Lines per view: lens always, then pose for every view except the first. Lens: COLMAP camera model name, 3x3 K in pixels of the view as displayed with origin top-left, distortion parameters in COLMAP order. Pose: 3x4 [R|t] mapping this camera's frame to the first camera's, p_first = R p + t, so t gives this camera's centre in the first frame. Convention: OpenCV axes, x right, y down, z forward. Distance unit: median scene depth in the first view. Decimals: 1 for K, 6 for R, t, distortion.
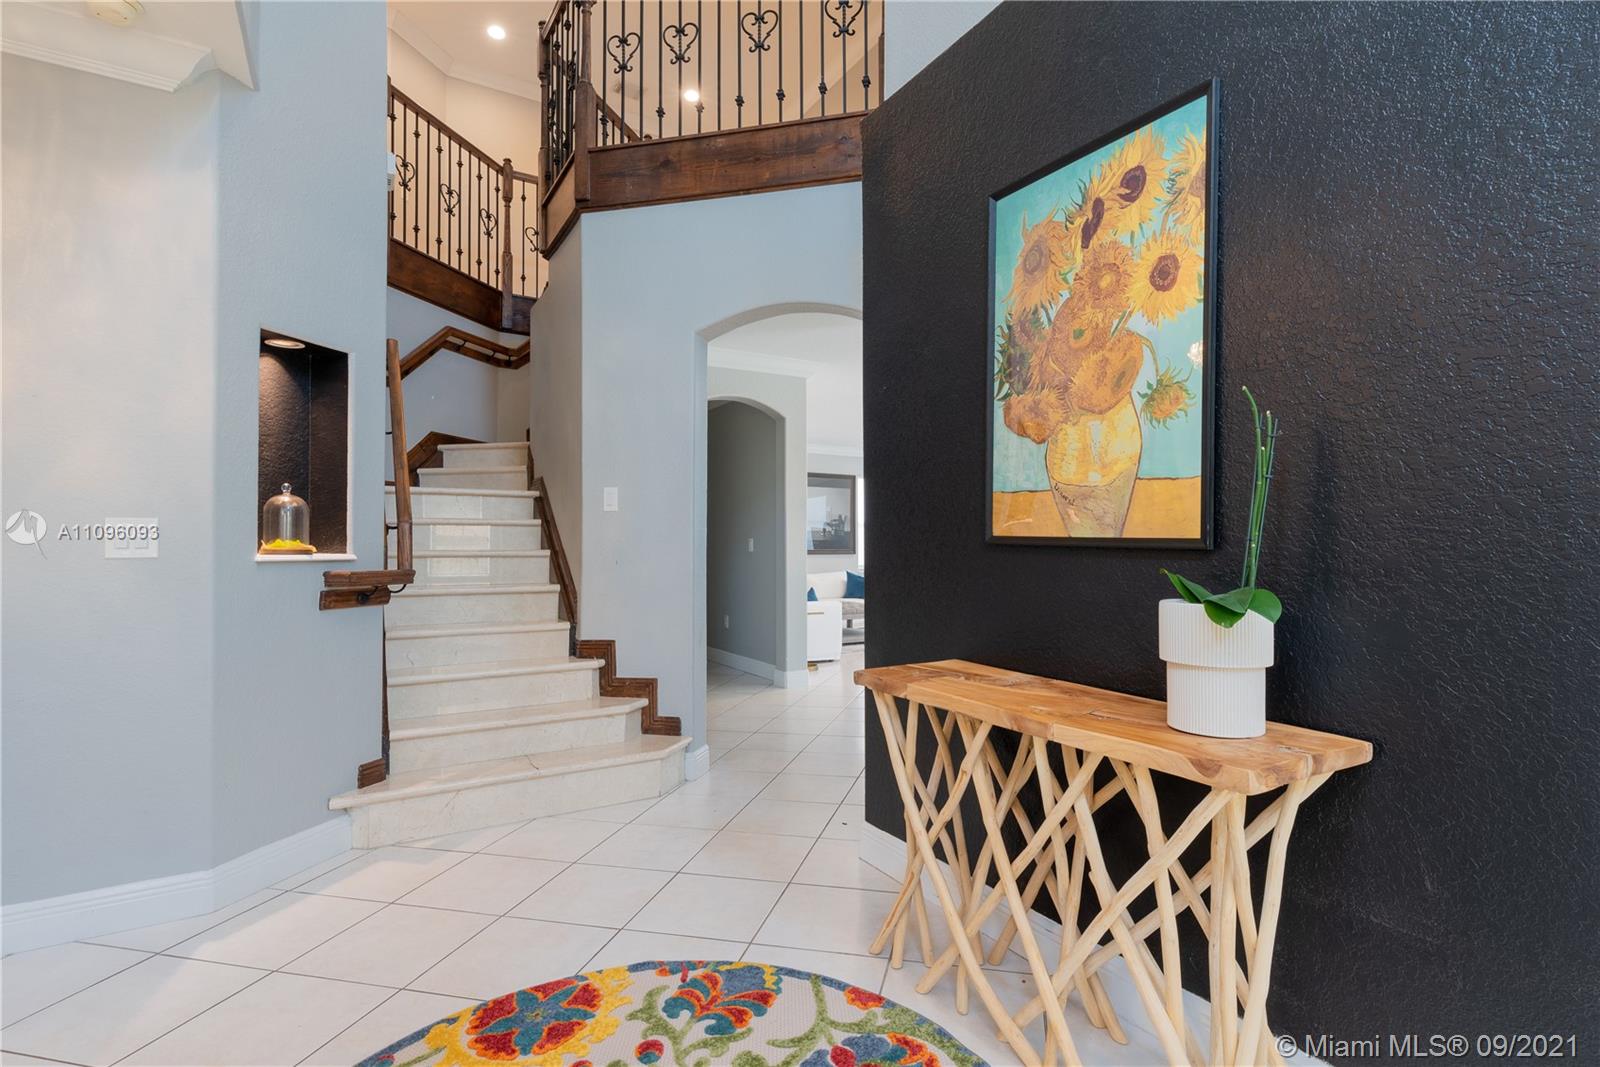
lens RADIAL K [[794.0, 0, 790.3], [0, 794.0, 503.1], [0, 0, 1]] dist [0.001089, -0.000077]
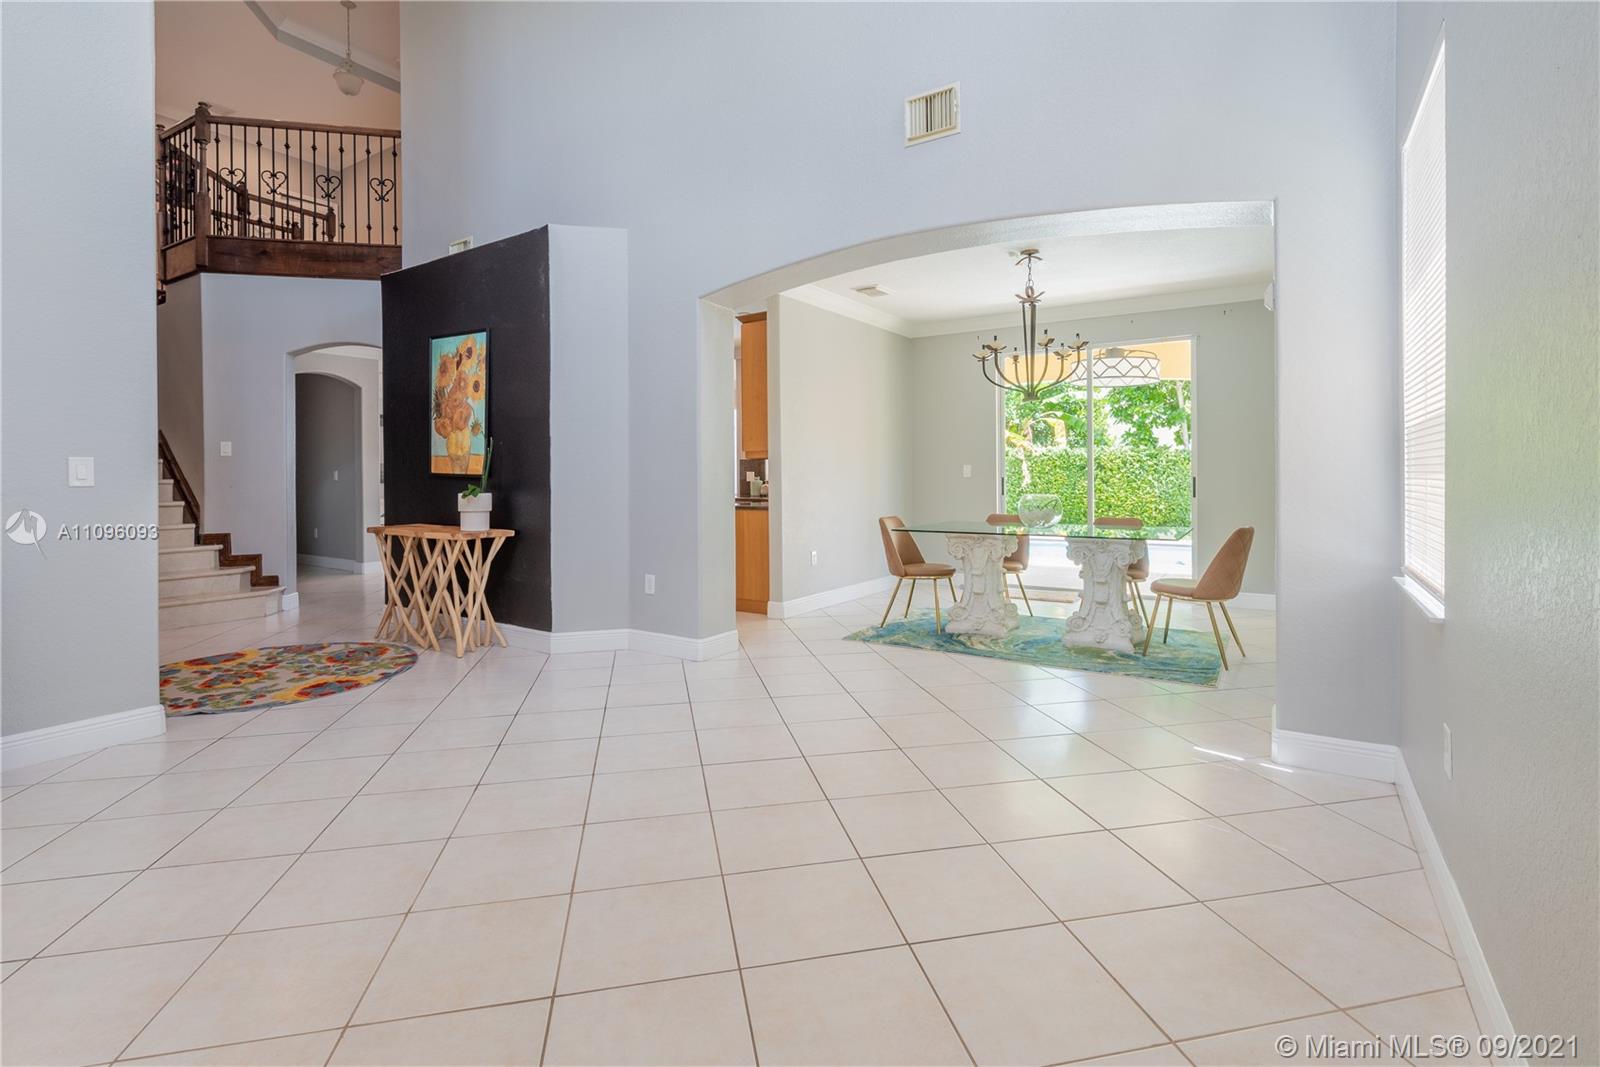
lens RADIAL K [[742.4, 0, 803.4], [0, 742.4, 476.2], [0, 0, 1]] dist [-0.000806, 0.000324]
pose [[0.881300, -0.002680, 0.472550, 0.114705], [-0.024154, 0.998421, 0.050710, -0.060283], [-0.471940, -0.056105, 0.879844, -1.022295]]
